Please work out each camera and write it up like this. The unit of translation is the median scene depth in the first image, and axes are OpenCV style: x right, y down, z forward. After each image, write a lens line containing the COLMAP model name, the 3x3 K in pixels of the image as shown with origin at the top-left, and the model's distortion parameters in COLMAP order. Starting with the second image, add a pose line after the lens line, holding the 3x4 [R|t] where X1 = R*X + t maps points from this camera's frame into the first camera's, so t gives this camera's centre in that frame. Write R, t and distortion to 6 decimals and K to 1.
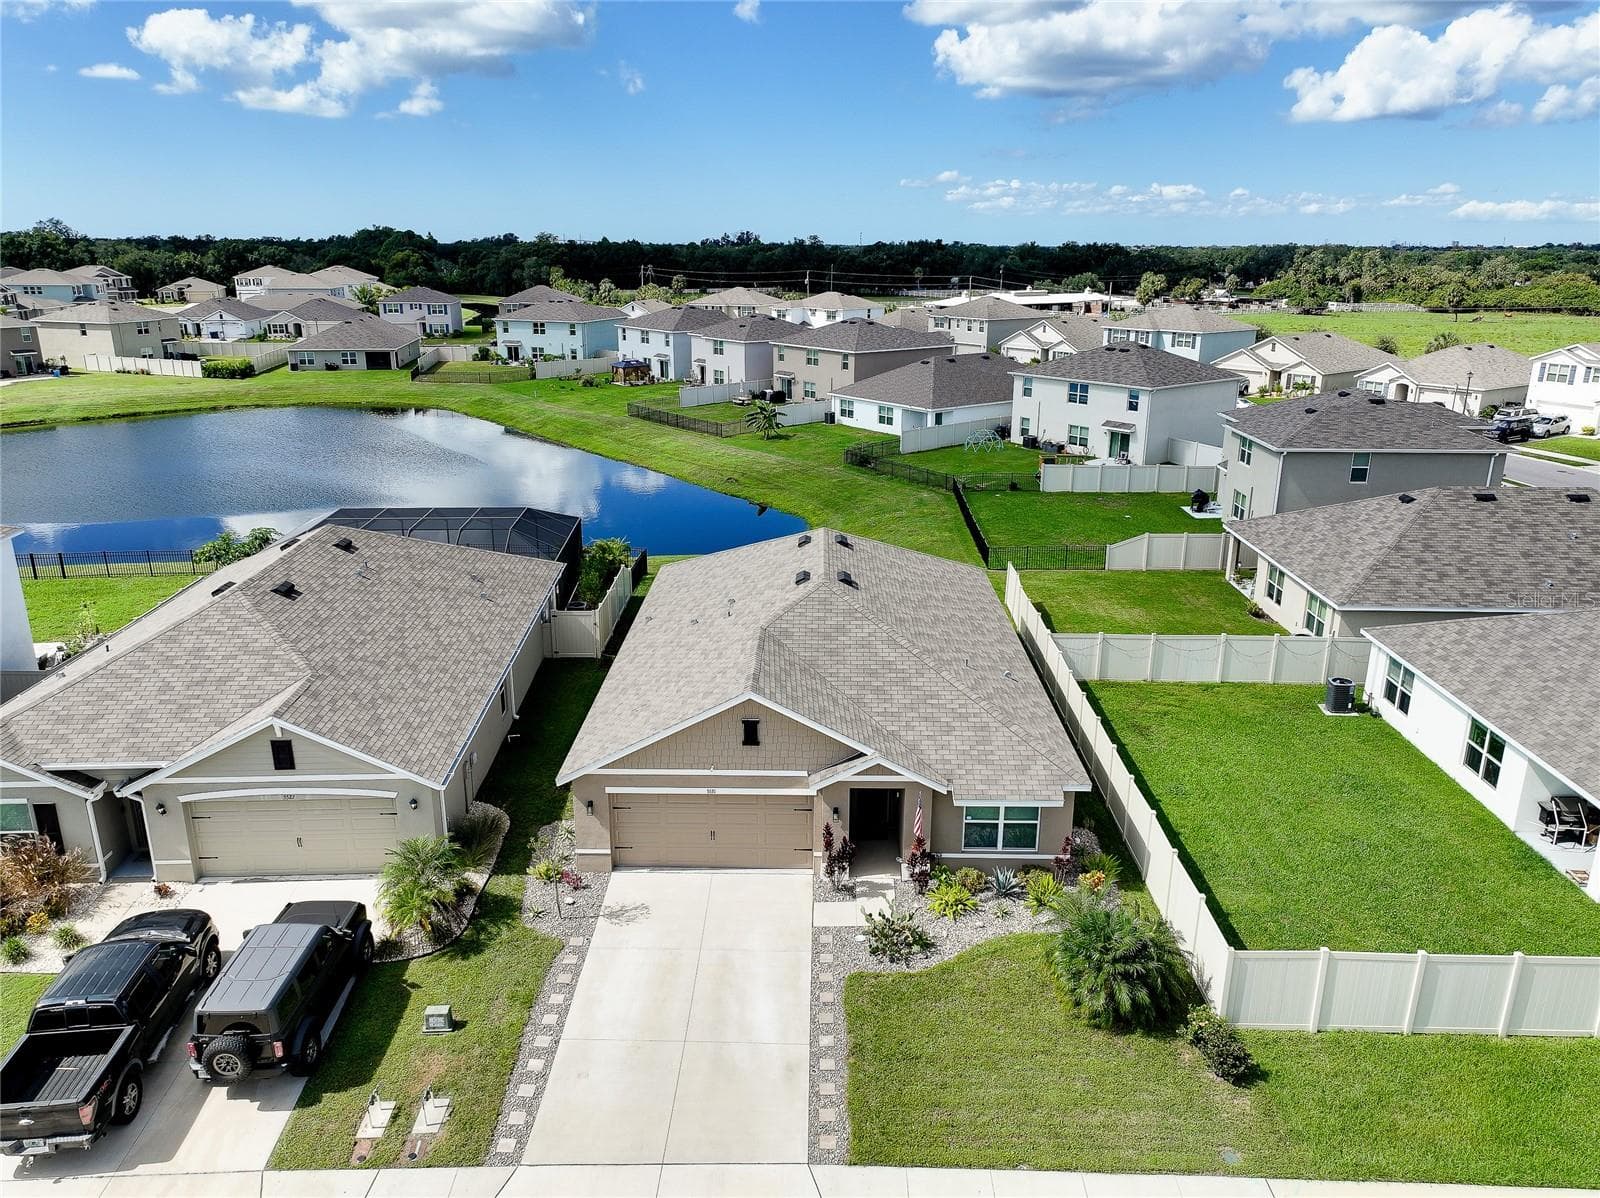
lens RADIAL K [[1145.0, 0, 803.1], [0, 1145.0, 580.5], [0, 0, 1]] dist [-0.000430, 0.014099]
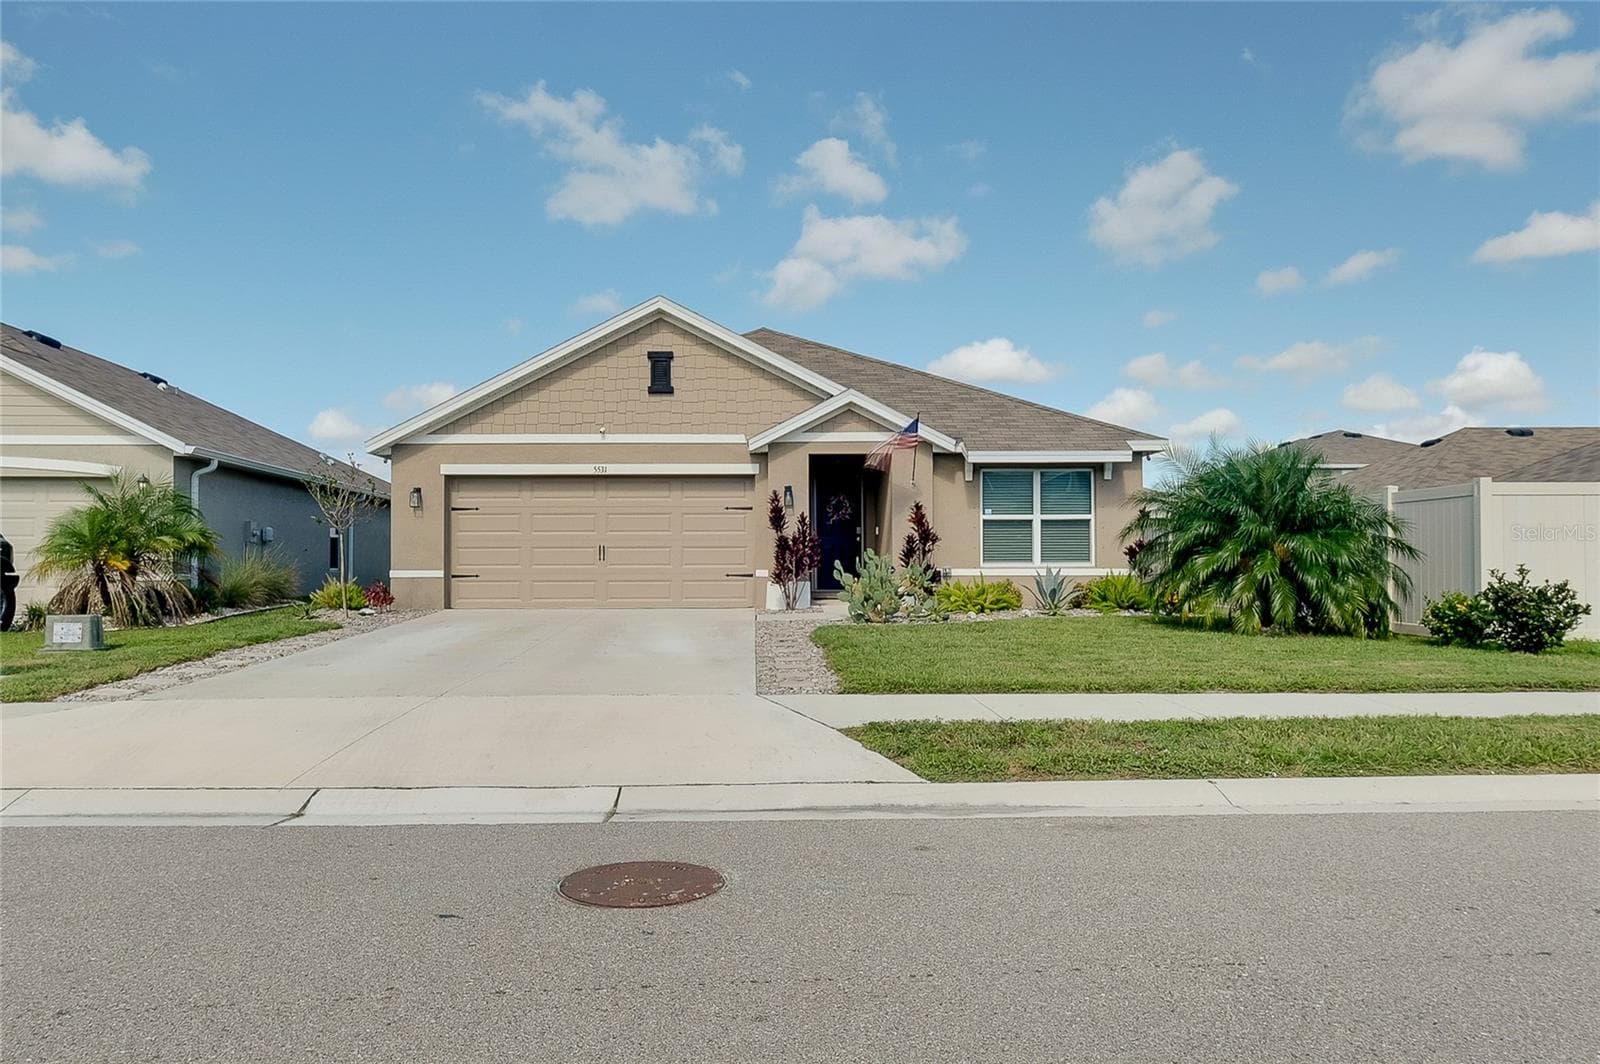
lens RADIAL K [[1102.8, 0, 762.2], [0, 1102.8, 546.0], [0, 0, 1]] dist [-0.004579, 0.001144]
pose [[0.999675, -0.006074, 0.024772, -0.000883], [0.013247, 0.953611, -0.300749, 0.146229], [-0.021796, 0.300979, 0.953382, 0.139281]]
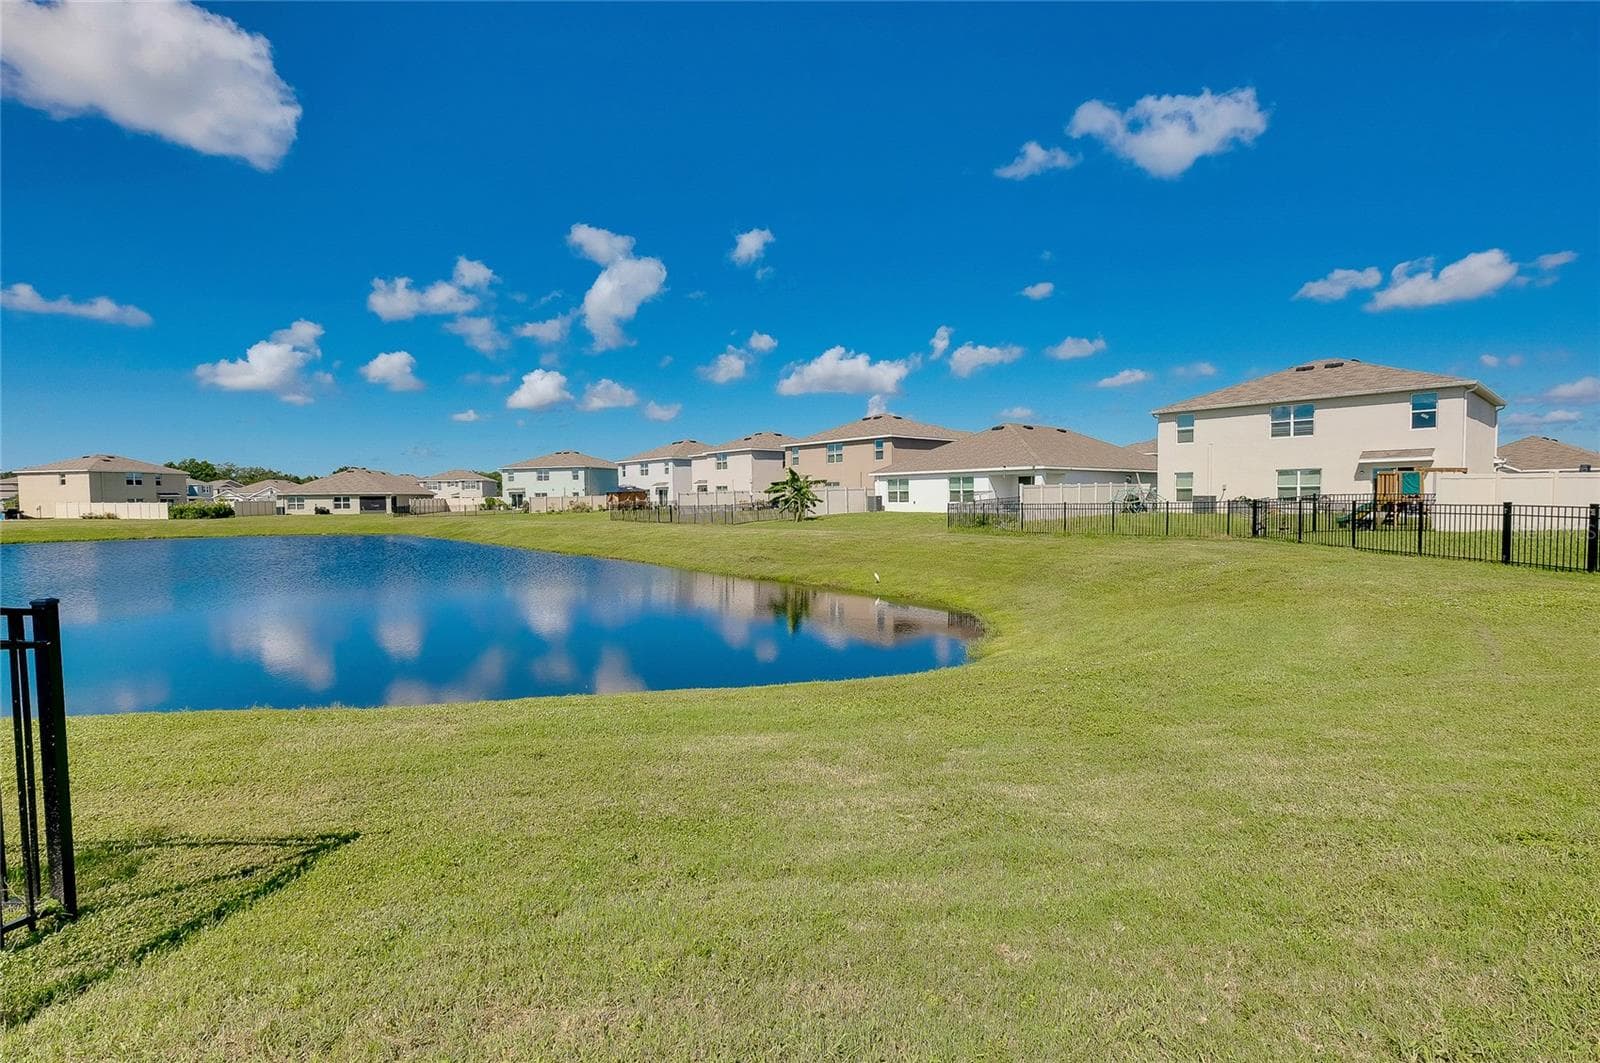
lens RADIAL K [[722.6, 0, 806.1], [0, 722.6, 525.7], [0, 0, 1]] dist [-0.003239, -0.000010]
pose [[0.998039, -0.018453, 0.059817, -0.062208], [0.032721, 0.968410, -0.247209, -0.014780], [-0.053366, 0.248681, 0.967114, 0.669146]]
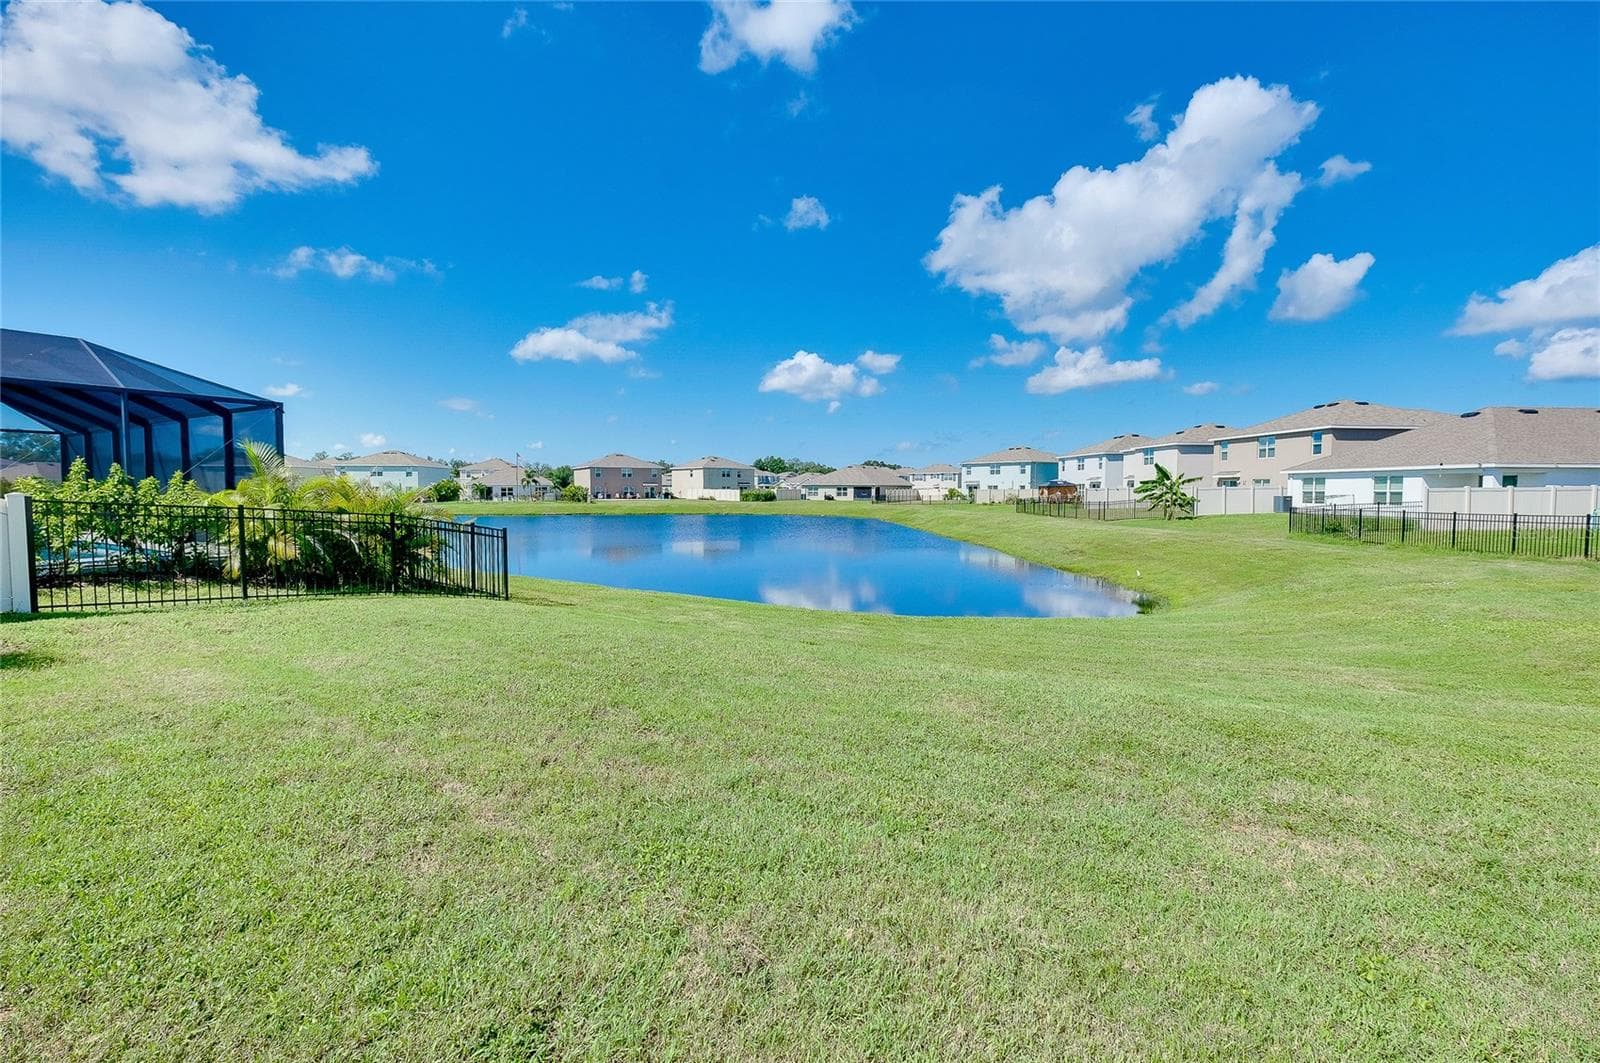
lens RADIAL K [[722.6, 0, 806.1], [0, 722.6, 525.7], [0, 0, 1]] dist [-0.003239, -0.000010]
pose [[0.821297, 0.027592, -0.569834, 0.043237], [-0.163746, 0.968204, -0.189124, -0.001746], [0.546497, 0.248634, 0.799701, 0.614769]]
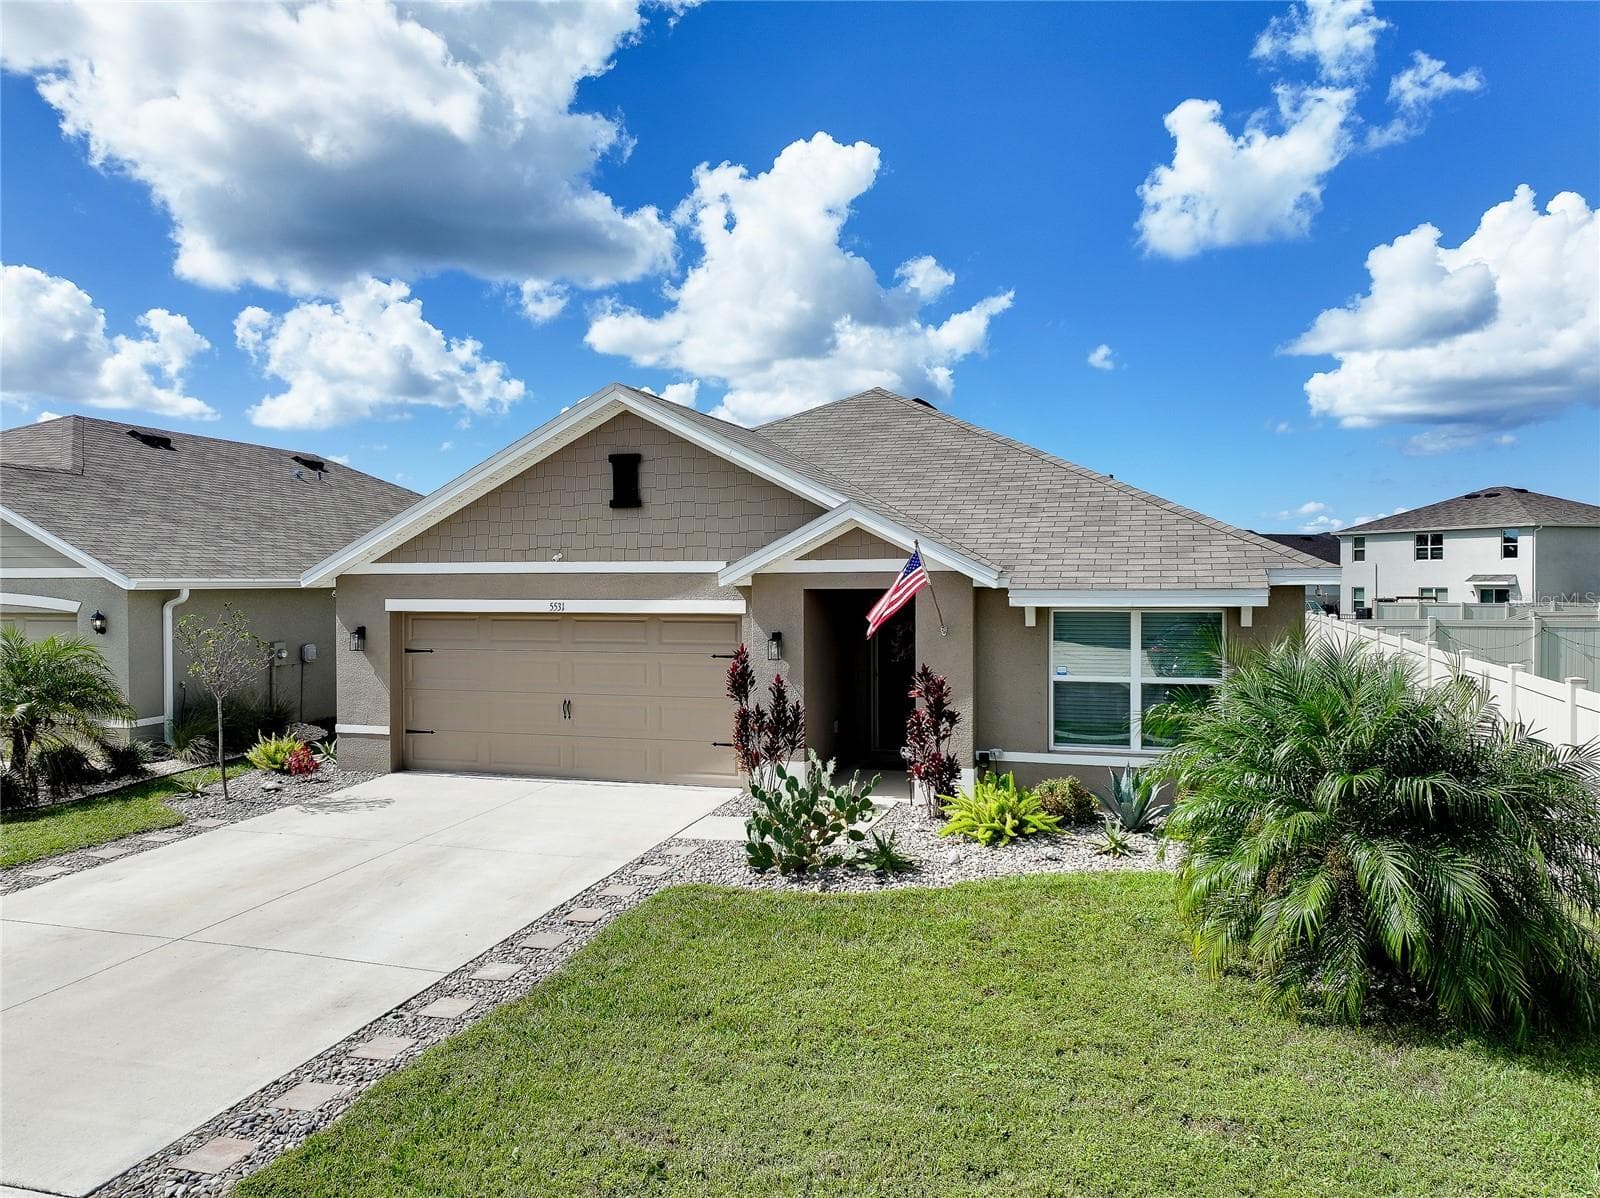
lens RADIAL K [[1154.3, 0, 800.0], [0, 1154.3, 599.0], [0, 0, 1]] dist [0.008304, 0.003375]
pose [[0.958116, -0.002446, -0.286370, 0.062008], [-0.074834, 0.963082, -0.258599, 0.107571], [0.276431, 0.269198, 0.922561, 0.188124]]
